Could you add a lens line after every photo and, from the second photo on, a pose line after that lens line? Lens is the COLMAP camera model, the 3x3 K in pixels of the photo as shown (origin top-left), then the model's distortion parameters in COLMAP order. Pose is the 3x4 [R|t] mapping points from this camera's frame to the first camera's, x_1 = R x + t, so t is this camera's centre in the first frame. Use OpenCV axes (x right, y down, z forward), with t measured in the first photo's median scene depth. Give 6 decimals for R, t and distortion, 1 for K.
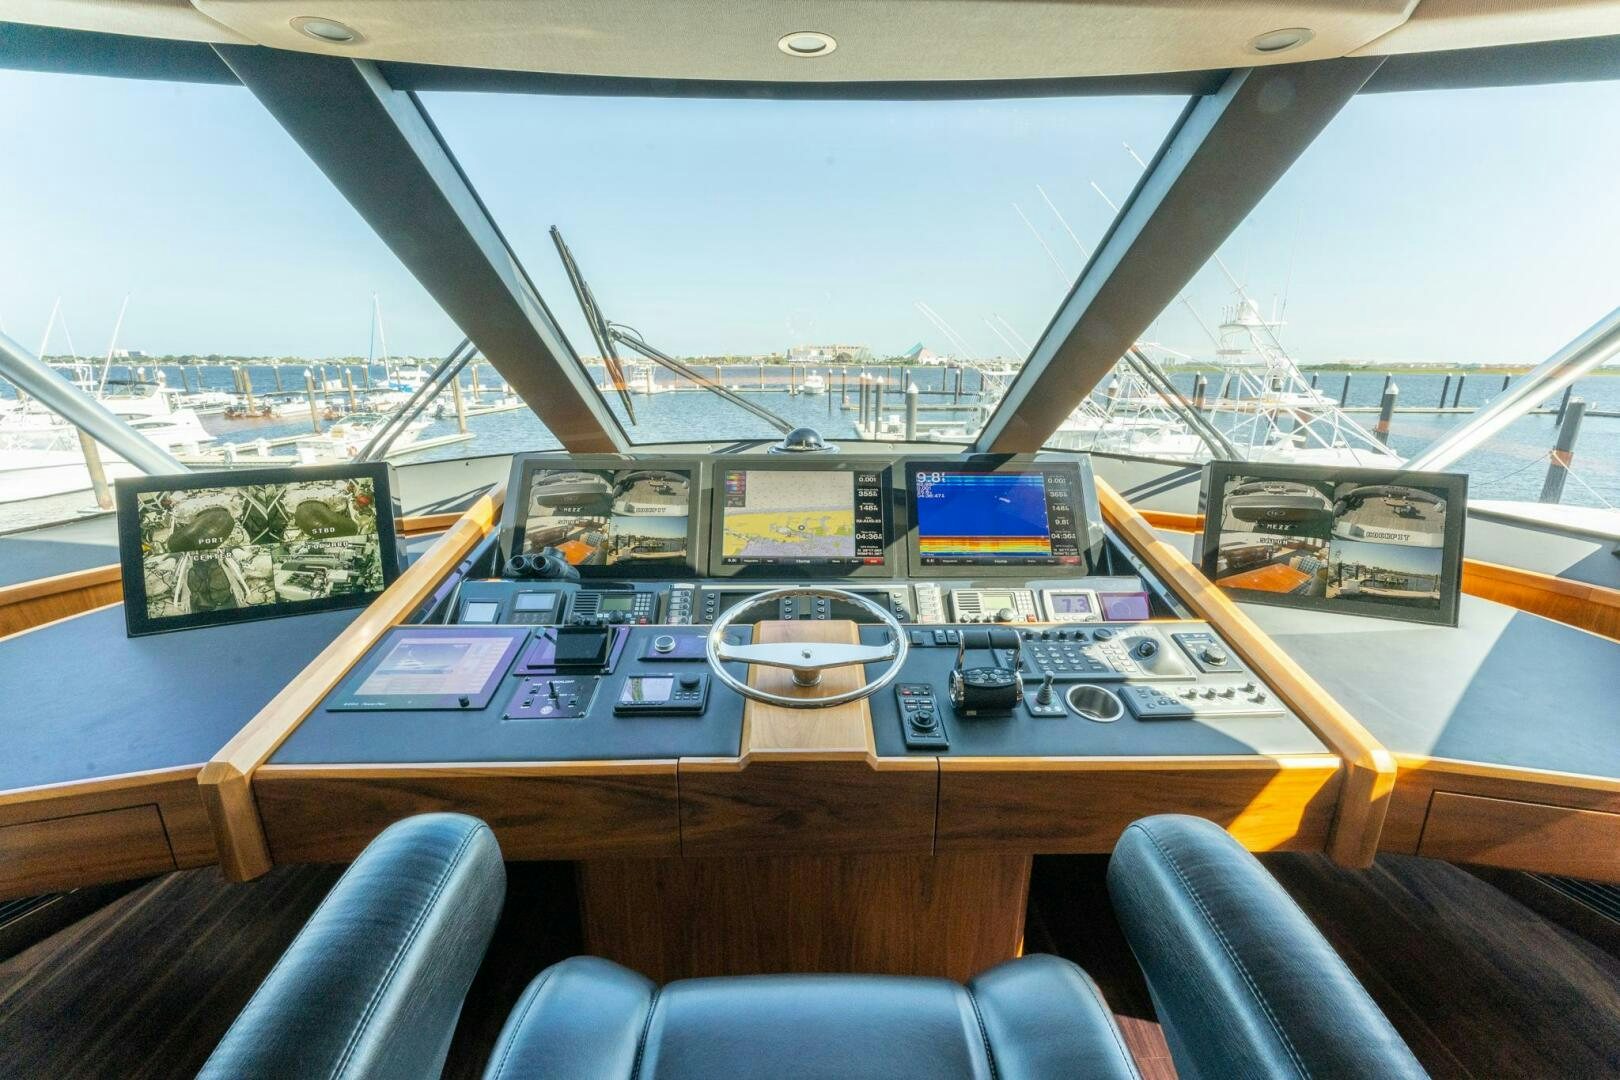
lens RADIAL K [[651.6, 0, 810.0], [0, 651.6, 540.0], [0, 0, 1]] dist [-0.003411, -0.000569]
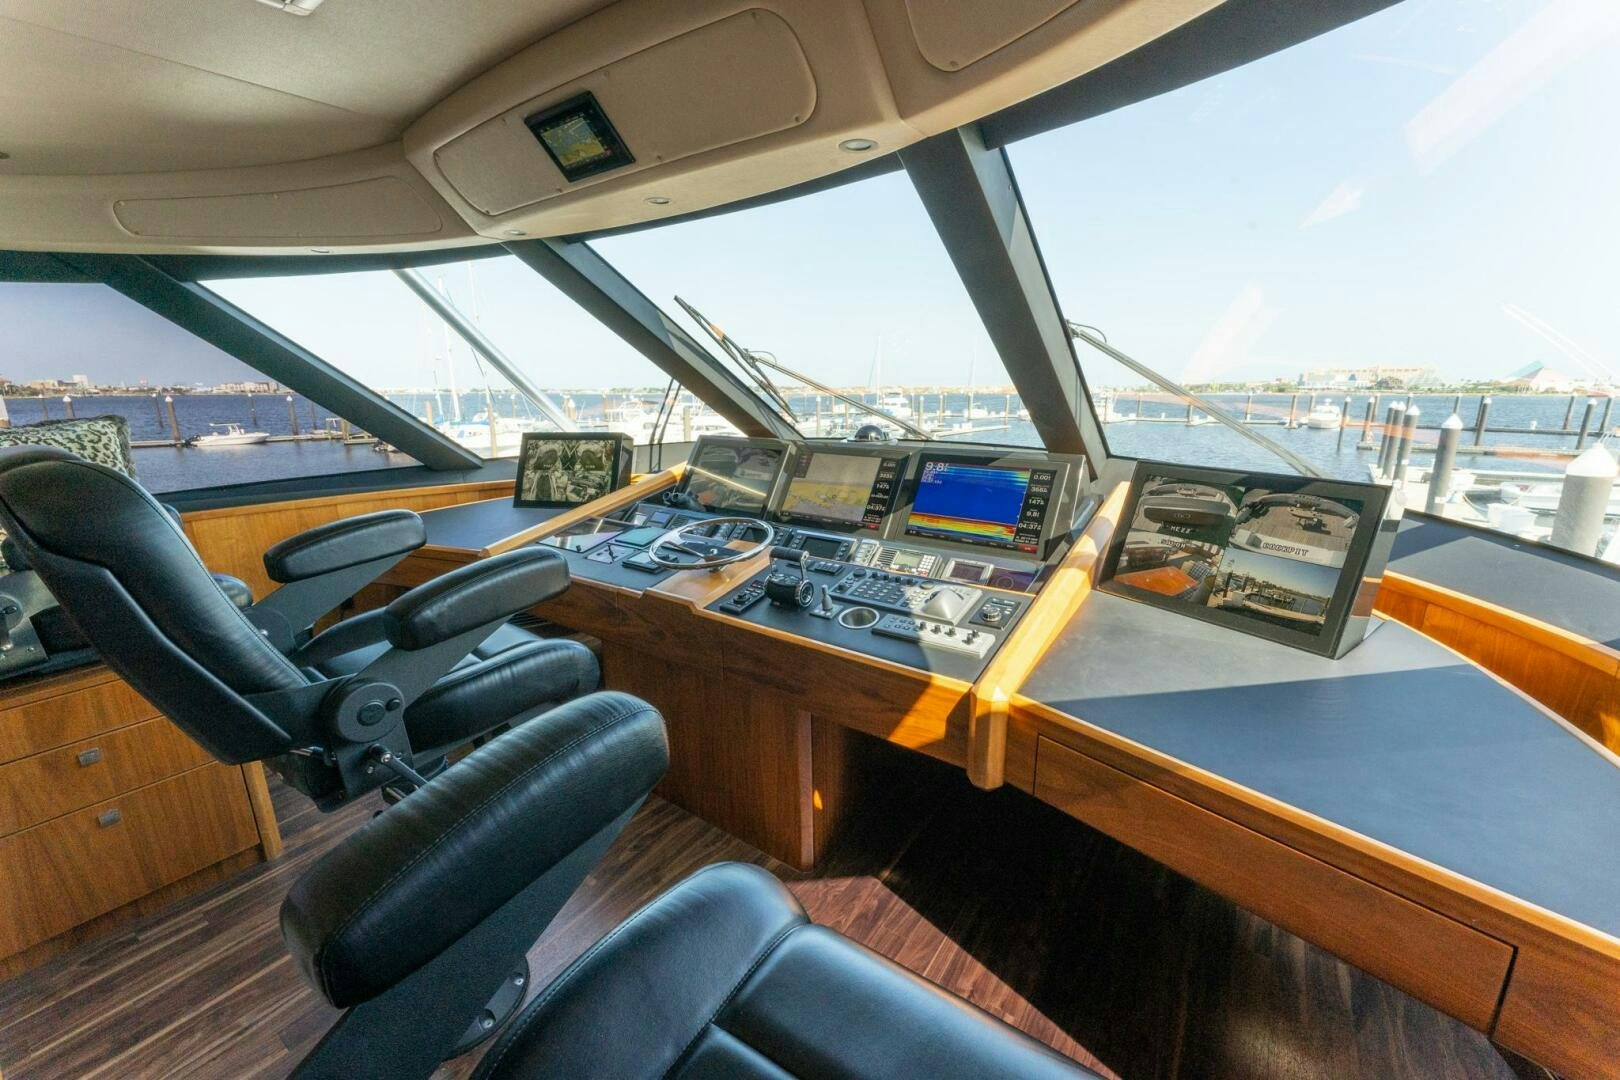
lens RADIAL K [[651.6, 0, 810.0], [0, 651.6, 540.0], [0, 0, 1]] dist [-0.003411, -0.000569]
pose [[0.794922, 0.132889, -0.591980, 0.881661], [-0.156414, 0.987623, 0.011667, 0.072729], [0.586203, 0.083320, 0.805868, -0.113192]]
